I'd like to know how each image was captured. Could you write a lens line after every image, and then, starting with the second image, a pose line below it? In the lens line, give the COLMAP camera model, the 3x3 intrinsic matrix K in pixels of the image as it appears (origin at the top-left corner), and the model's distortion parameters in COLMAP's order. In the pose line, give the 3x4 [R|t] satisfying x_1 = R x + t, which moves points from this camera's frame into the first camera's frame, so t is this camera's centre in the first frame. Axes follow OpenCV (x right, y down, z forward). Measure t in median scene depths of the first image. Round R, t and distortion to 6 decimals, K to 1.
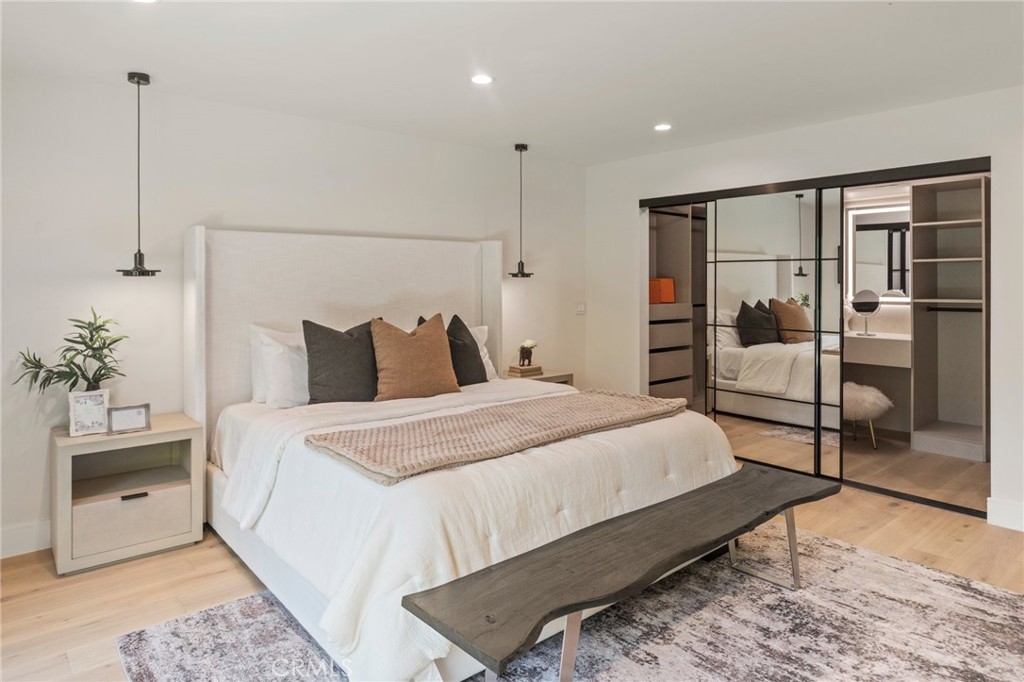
lens RADIAL K [[621.7, 0, 520.4], [0, 621.7, 281.0], [0, 0, 1]] dist [0.001054, -0.001406]
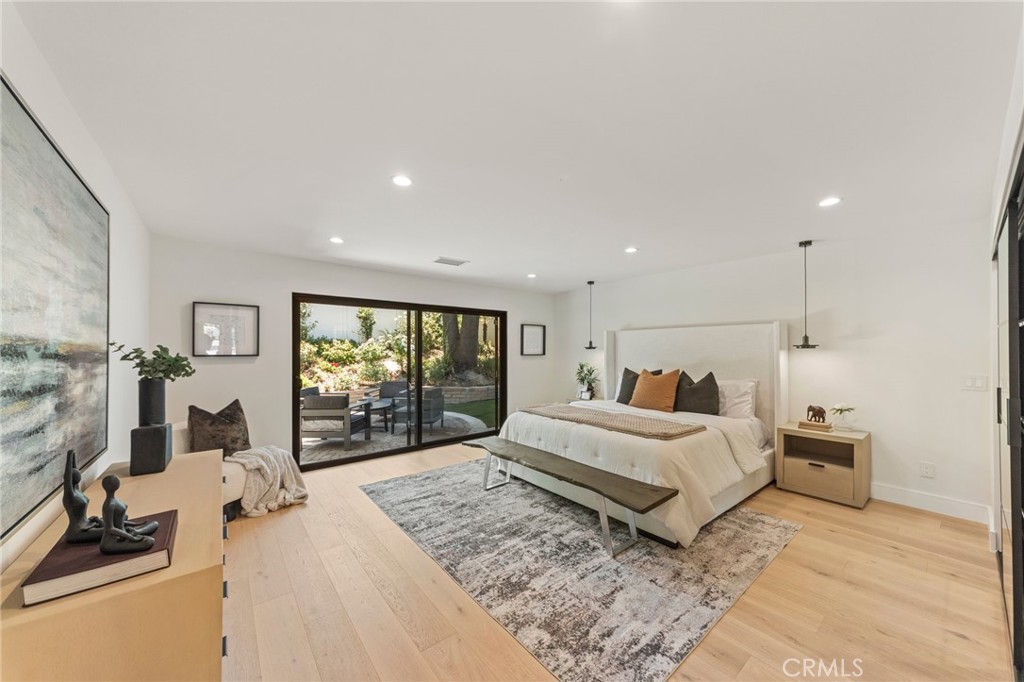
lens RADIAL K [[372.0, 0, 515.3], [0, 372.0, 347.3], [0, 0, 1]] dist [-0.000204, 0.001008]
pose [[-0.030970, -0.007407, -0.999493, 1.456096], [-0.002724, 0.999969, -0.007326, -0.002830], [0.999517, 0.002496, -0.030989, 0.850699]]
